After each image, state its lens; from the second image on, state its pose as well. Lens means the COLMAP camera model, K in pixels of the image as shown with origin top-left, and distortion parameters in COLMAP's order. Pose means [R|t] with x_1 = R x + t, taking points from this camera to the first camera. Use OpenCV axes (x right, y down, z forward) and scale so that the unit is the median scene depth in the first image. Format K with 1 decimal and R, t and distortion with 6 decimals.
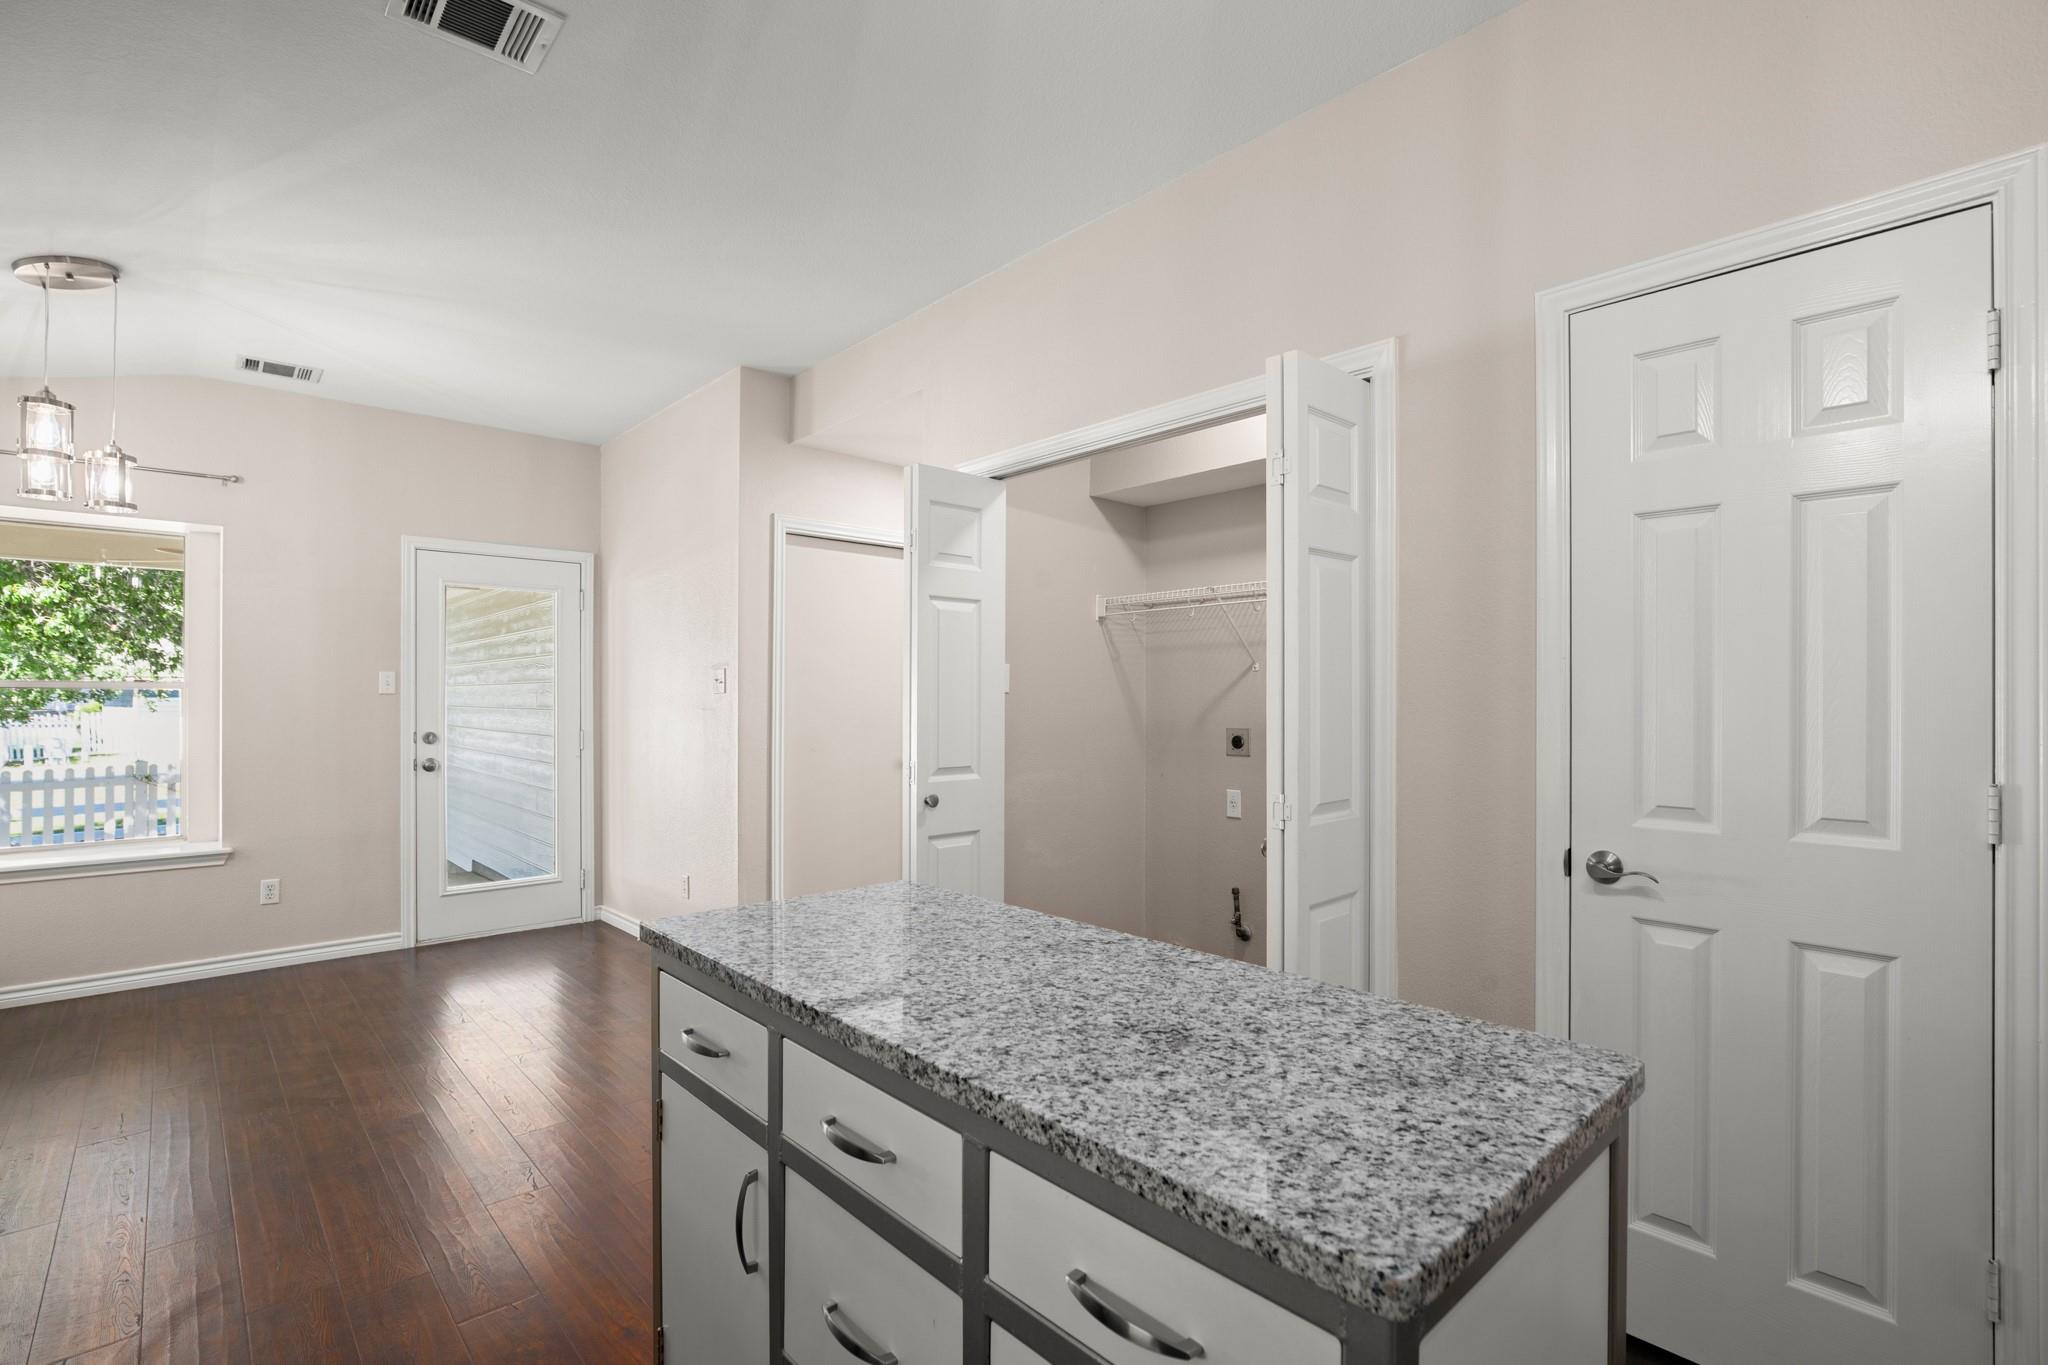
lens RADIAL K [[941.2, 0, 1038.4], [0, 941.2, 691.5], [0, 0, 1]] dist [-0.011927, 0.000224]
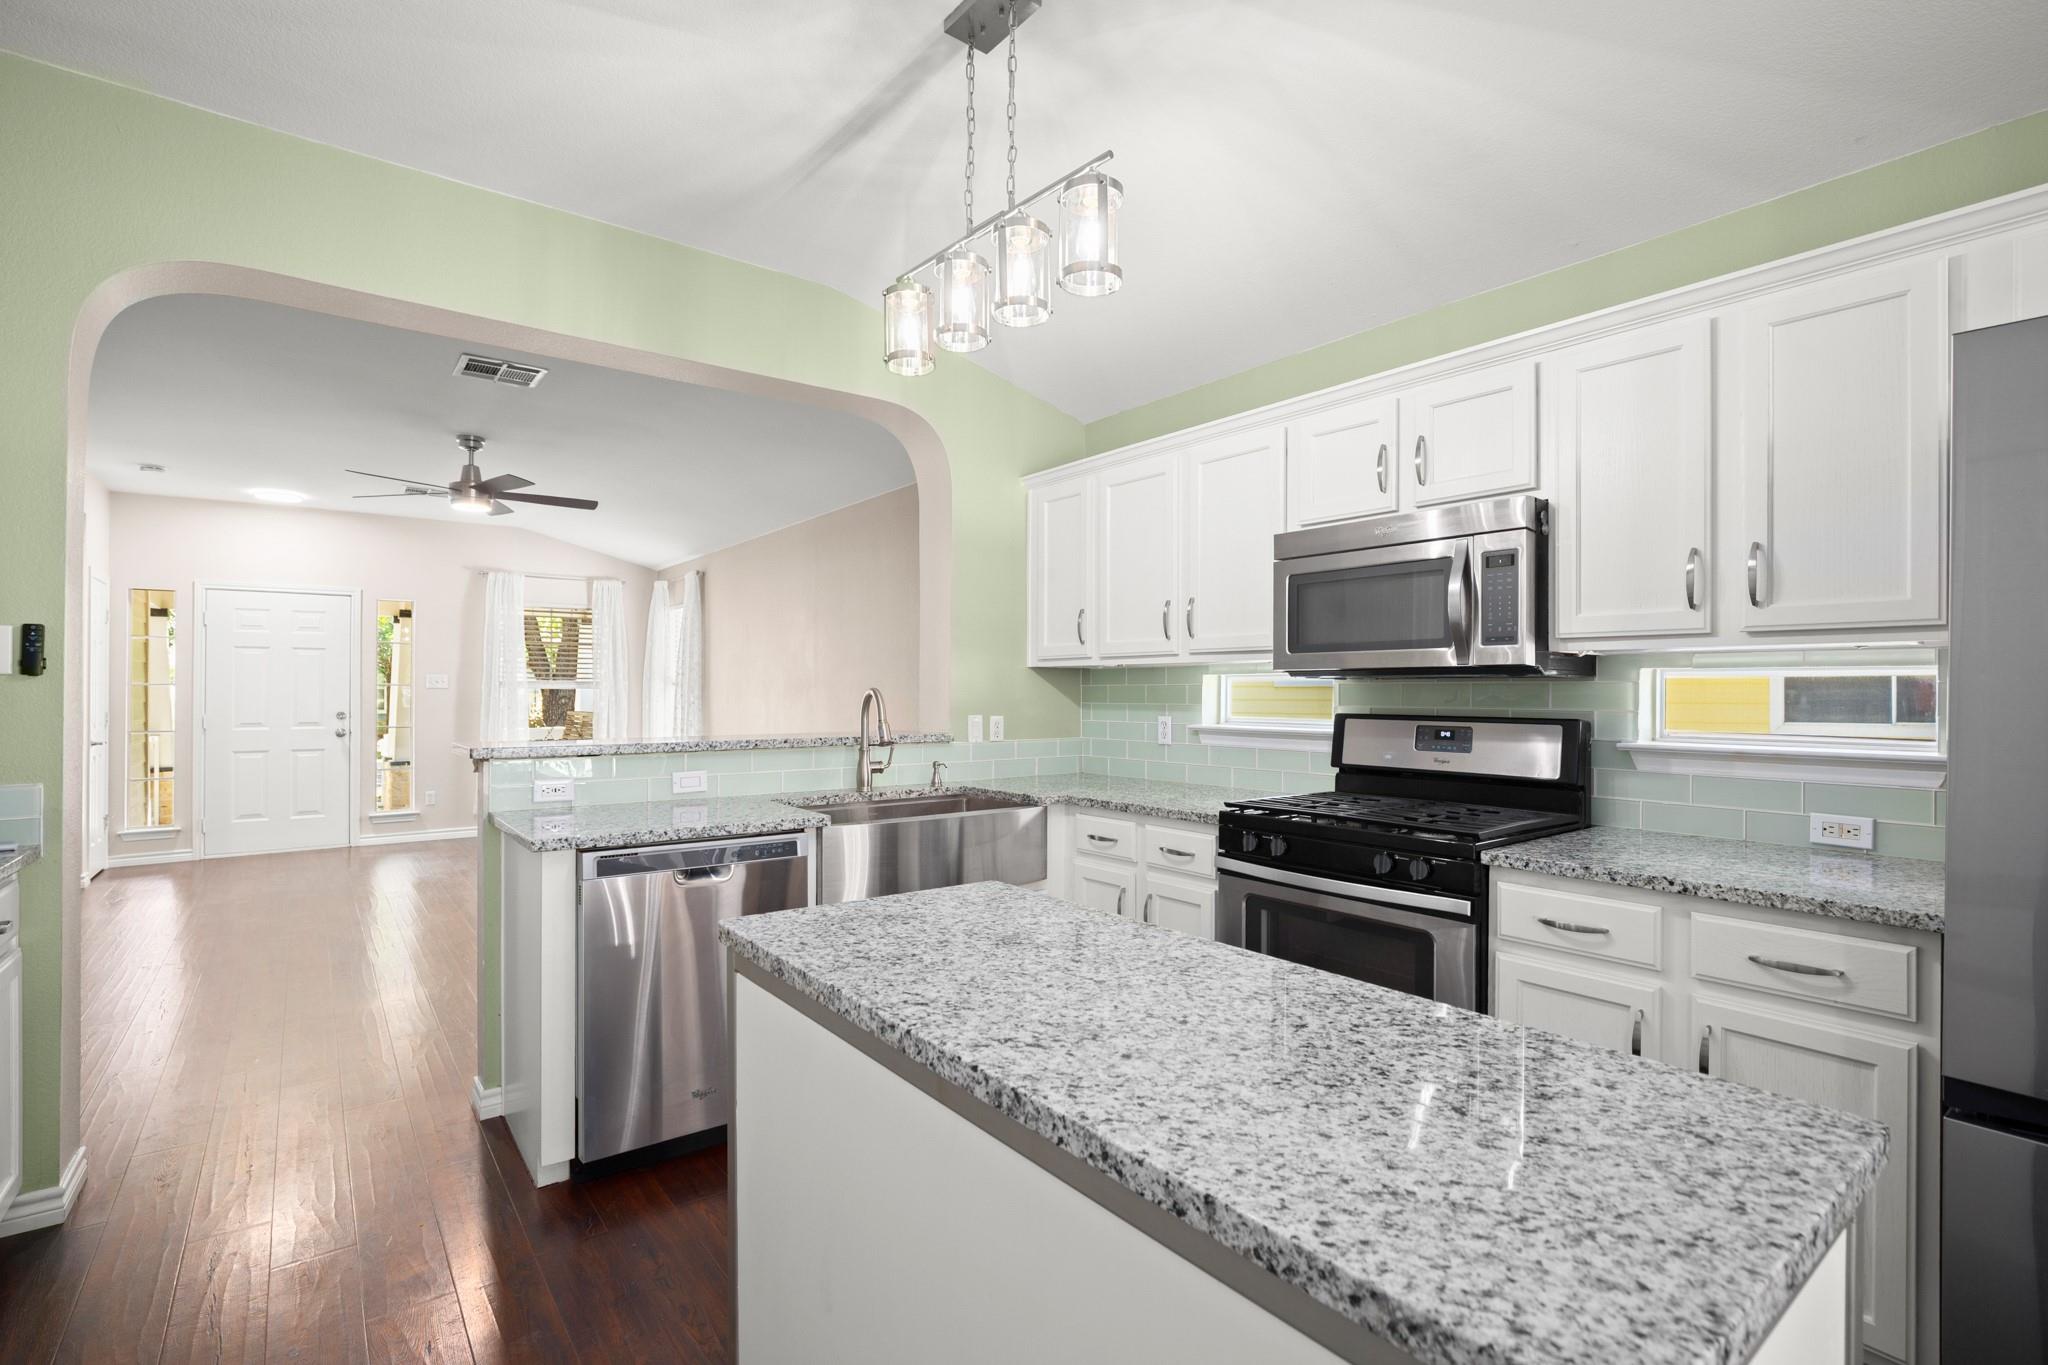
lens RADIAL K [[941.2, 0, 1038.4], [0, 941.2, 691.5], [0, 0, 1]] dist [-0.011927, 0.000224]
pose [[-0.996278, -0.003953, 0.086113, -0.007163], [-0.004464, 0.999974, -0.005750, 0.016669], [-0.086088, -0.006113, -0.996269, 1.864814]]
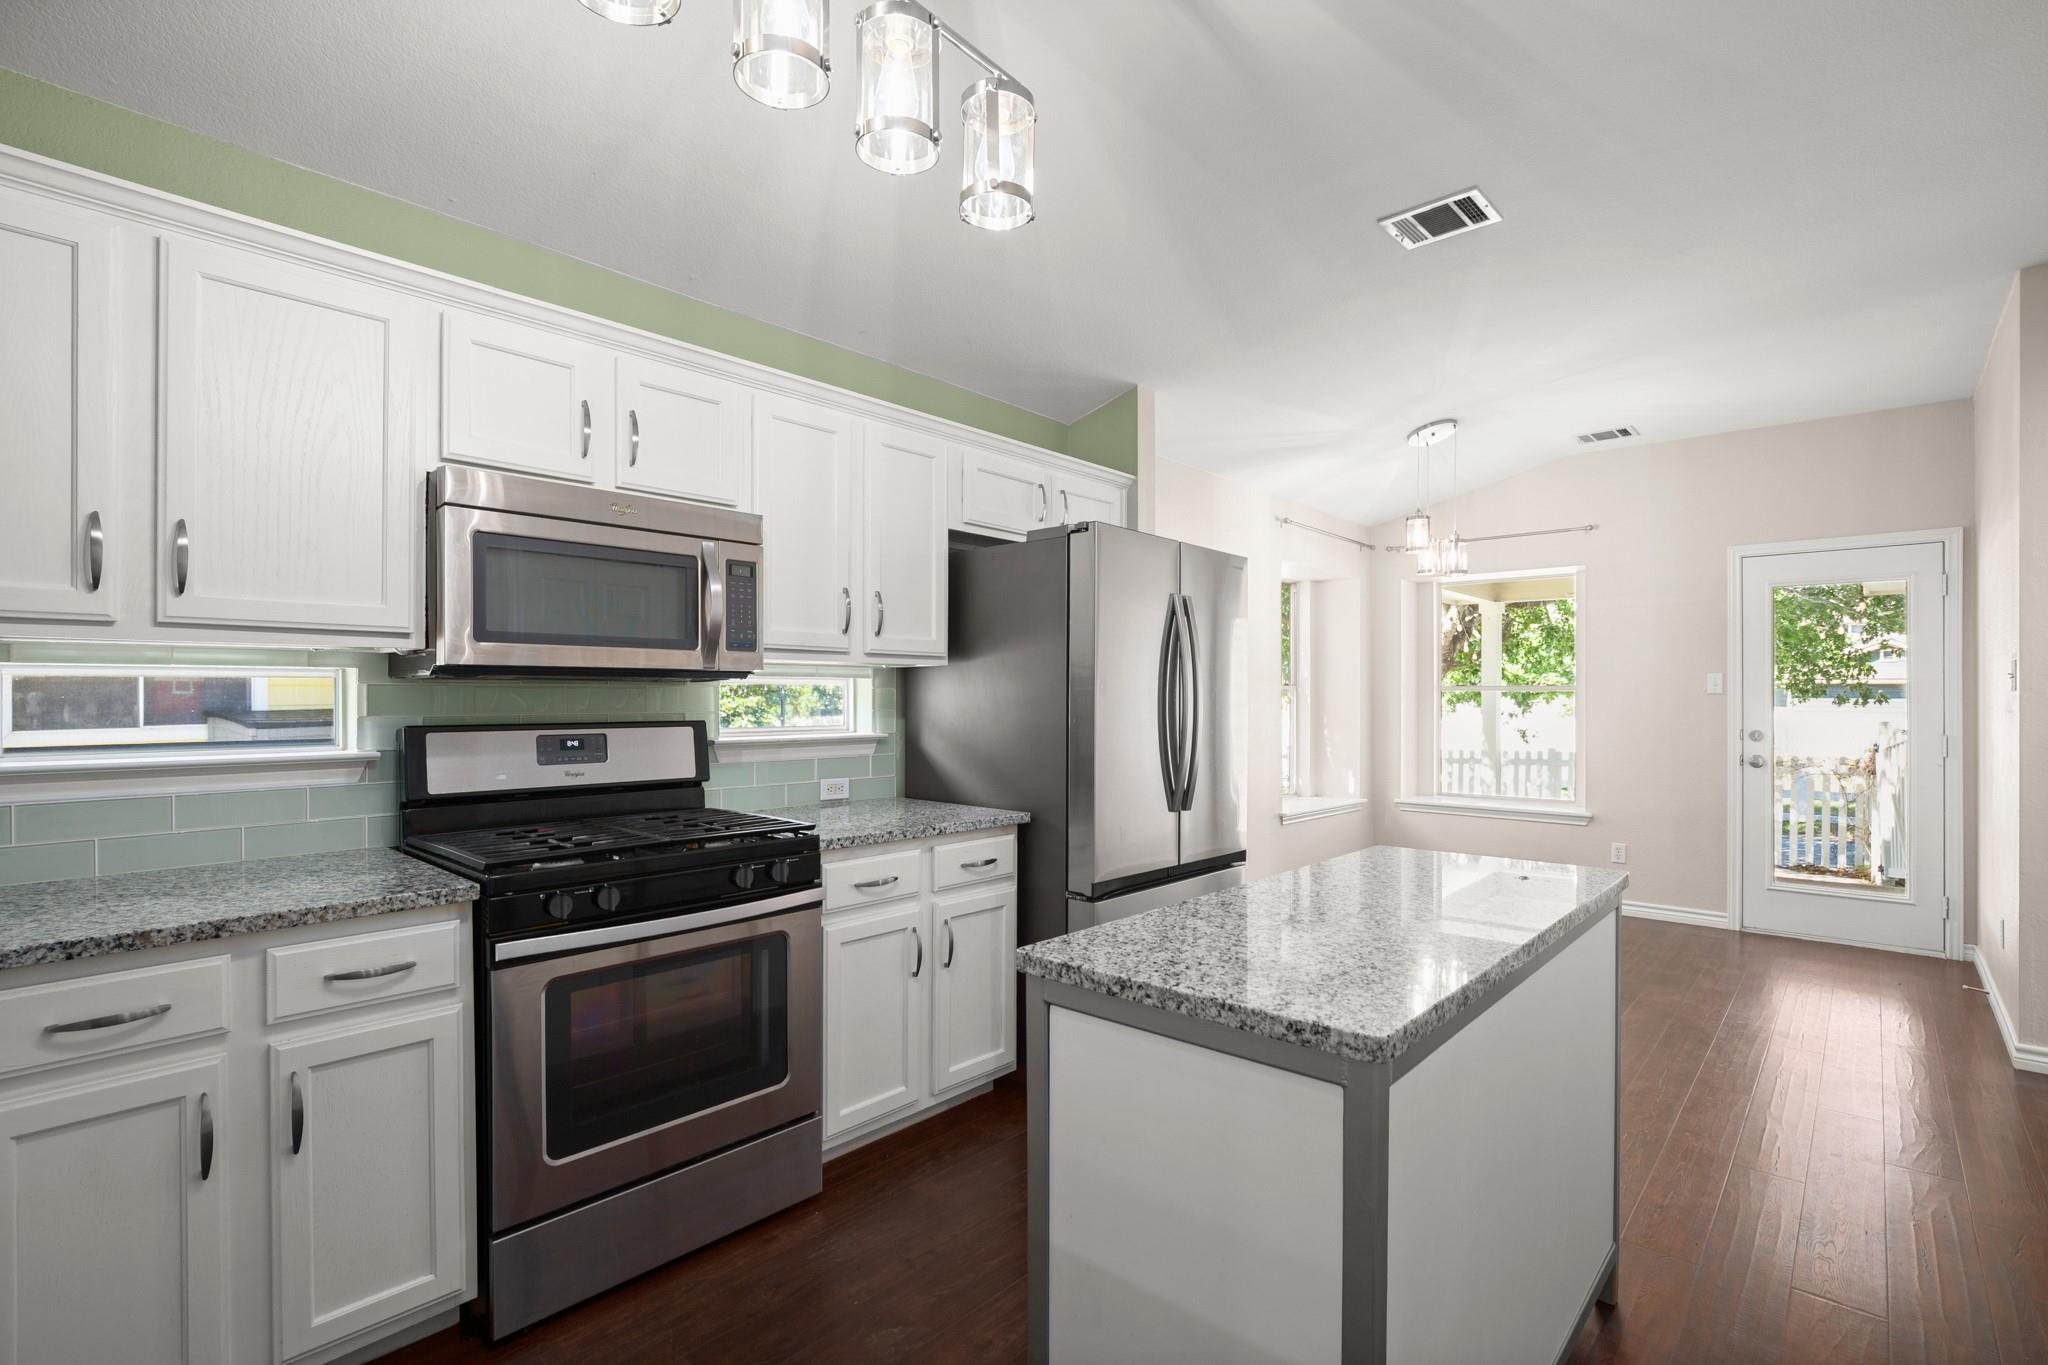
lens RADIAL K [[941.2, 0, 1038.4], [0, 941.2, 691.5], [0, 0, 1]] dist [-0.011927, 0.000224]
pose [[0.097710, -0.007264, -0.995188, 1.226400], [0.005667, 0.999961, -0.006742, 0.010877], [0.995199, -0.004981, 0.097747, 0.388065]]
